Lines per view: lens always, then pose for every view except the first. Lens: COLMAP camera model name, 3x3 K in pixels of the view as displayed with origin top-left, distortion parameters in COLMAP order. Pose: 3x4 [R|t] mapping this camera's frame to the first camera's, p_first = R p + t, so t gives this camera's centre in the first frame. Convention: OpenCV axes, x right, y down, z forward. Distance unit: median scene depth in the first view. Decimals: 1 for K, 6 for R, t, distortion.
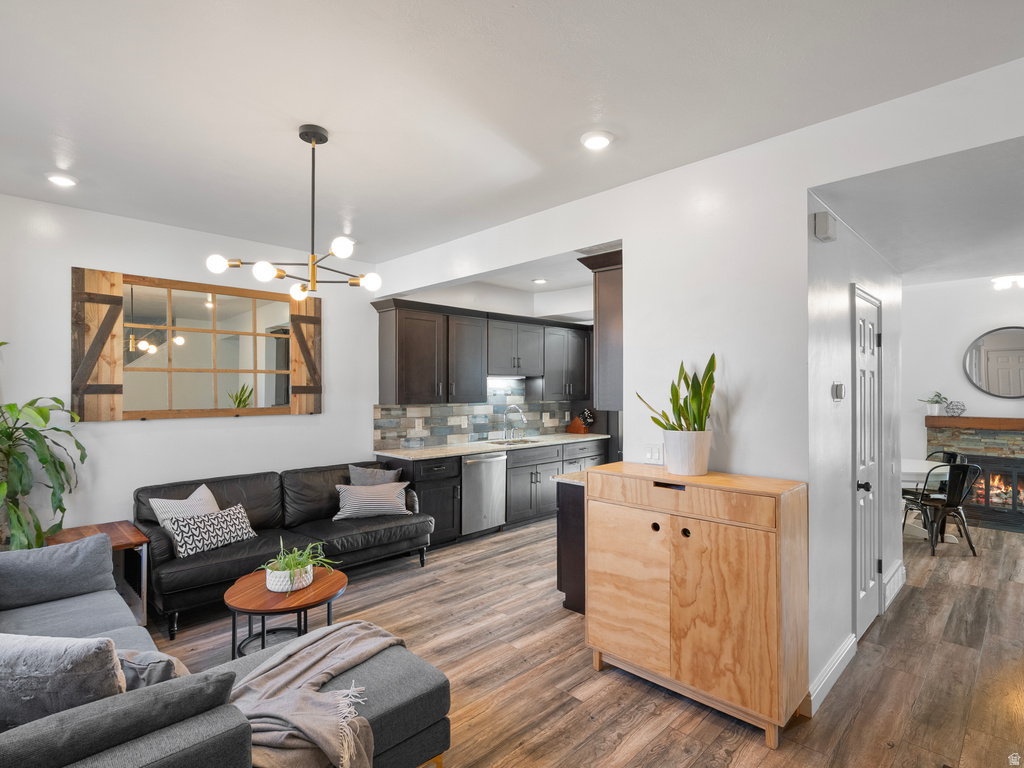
lens RADIAL K [[523.7, 0, 507.0], [0, 523.7, 385.1], [0, 0, 1]] dist [-0.004898, 0.002983]
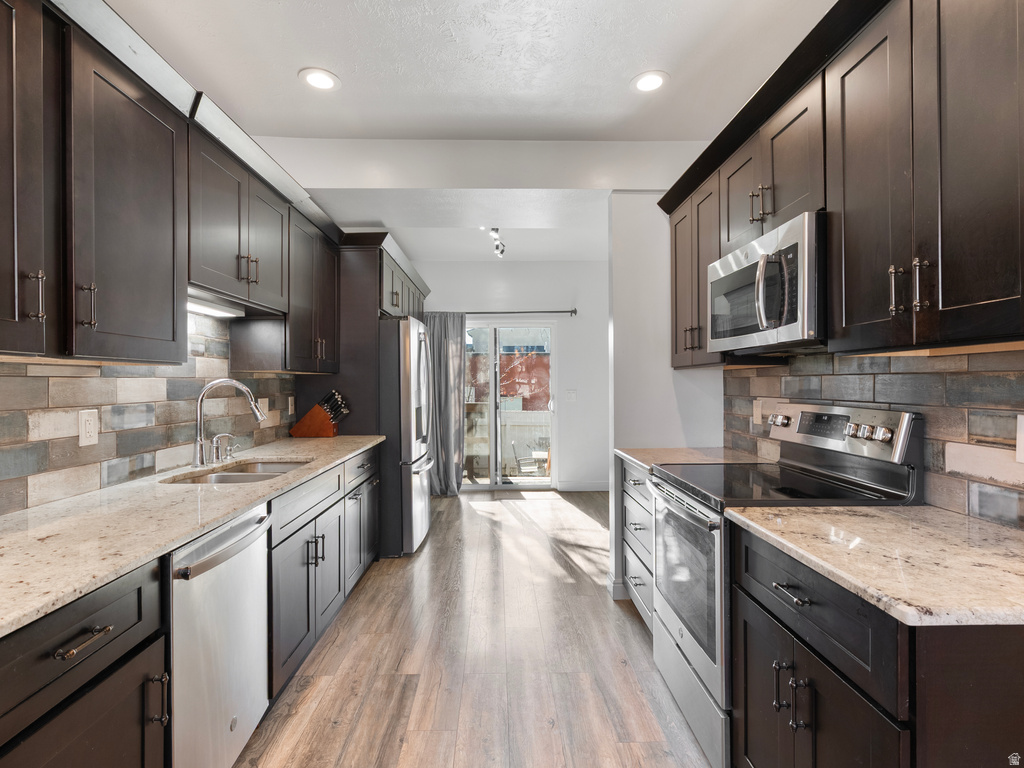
lens RADIAL K [[523.7, 0, 507.1], [0, 523.7, 384.3], [0, 0, 1]] dist [-0.004898, 0.002983]
pose [[0.690596, -0.006306, 0.723214, -0.175693], [-0.000881, 0.999954, 0.009559, 0.053099], [-0.723241, -0.007239, 0.690558, 0.770773]]
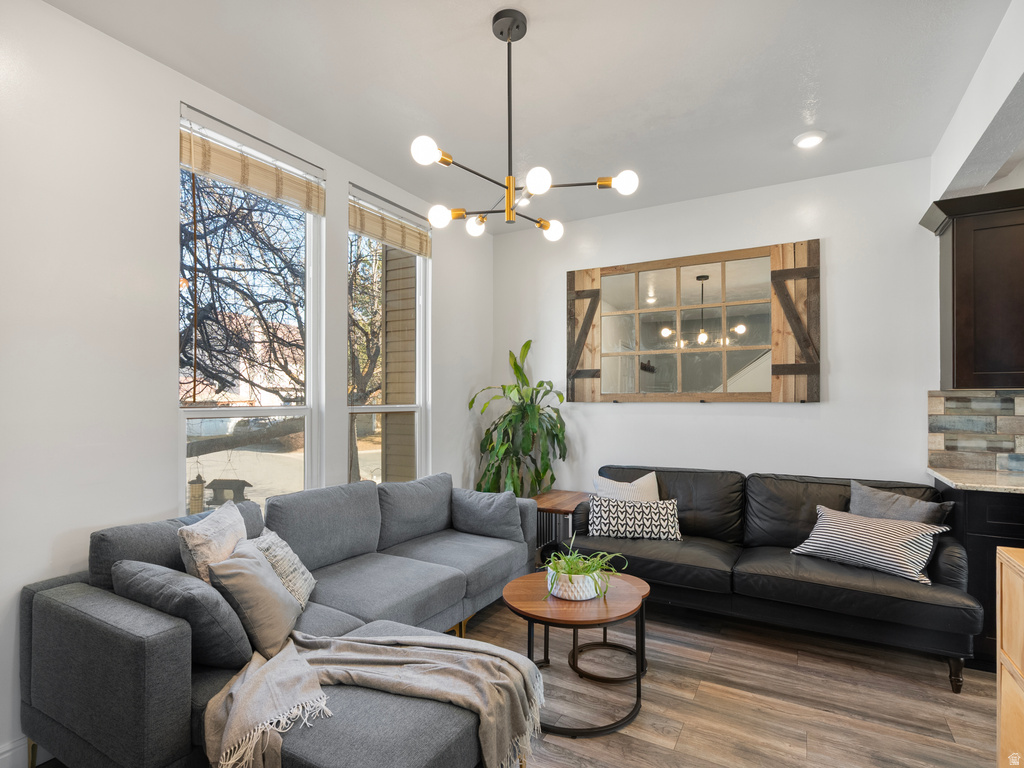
lens RADIAL K [[523.7, 0, 517.6], [0, 523.7, 399.8], [0, 0, 1]] dist [-0.004898, 0.002983]
pose [[0.277287, -0.002694, -0.960783, 0.214303], [0.007246, 0.999973, -0.000713, 0.049728], [0.960760, -0.006764, 0.277299, 0.423190]]
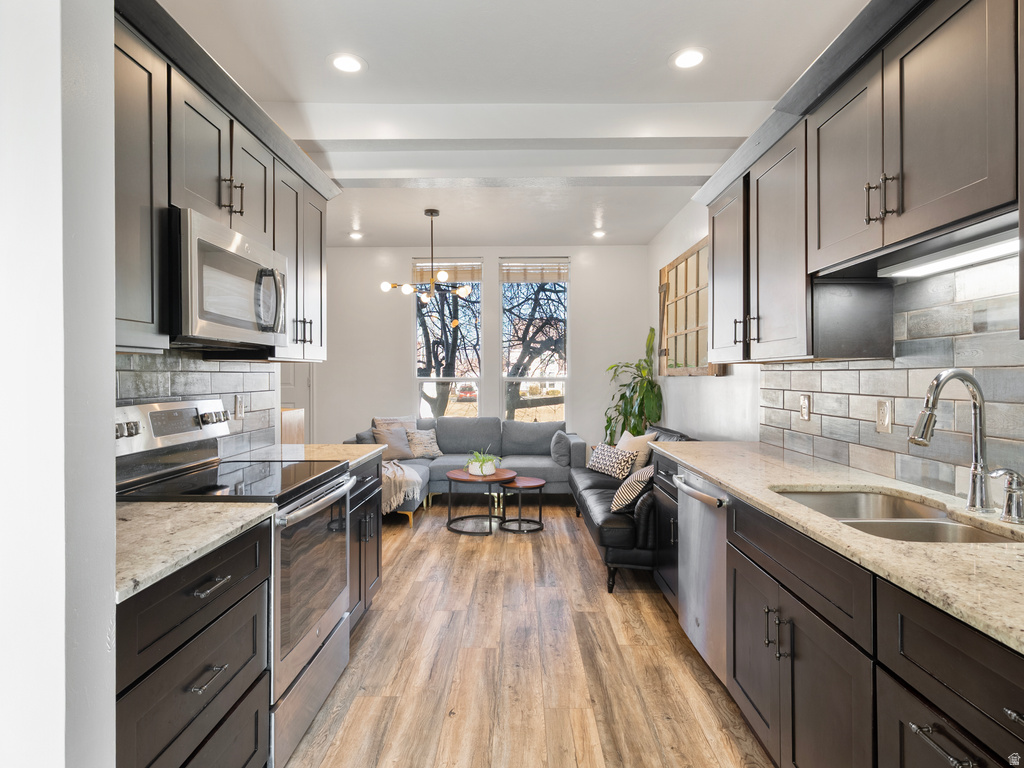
lens RADIAL K [[574.5, 0, 518.6], [0, 574.5, 375.7], [0, 0, 1]] dist [-0.008277, 0.007094]
pose [[-0.705082, 0.001910, -0.709123, 0.457974], [0.007382, 0.999962, -0.004647, 0.057100], [0.709087, -0.008511, -0.705070, 1.417820]]
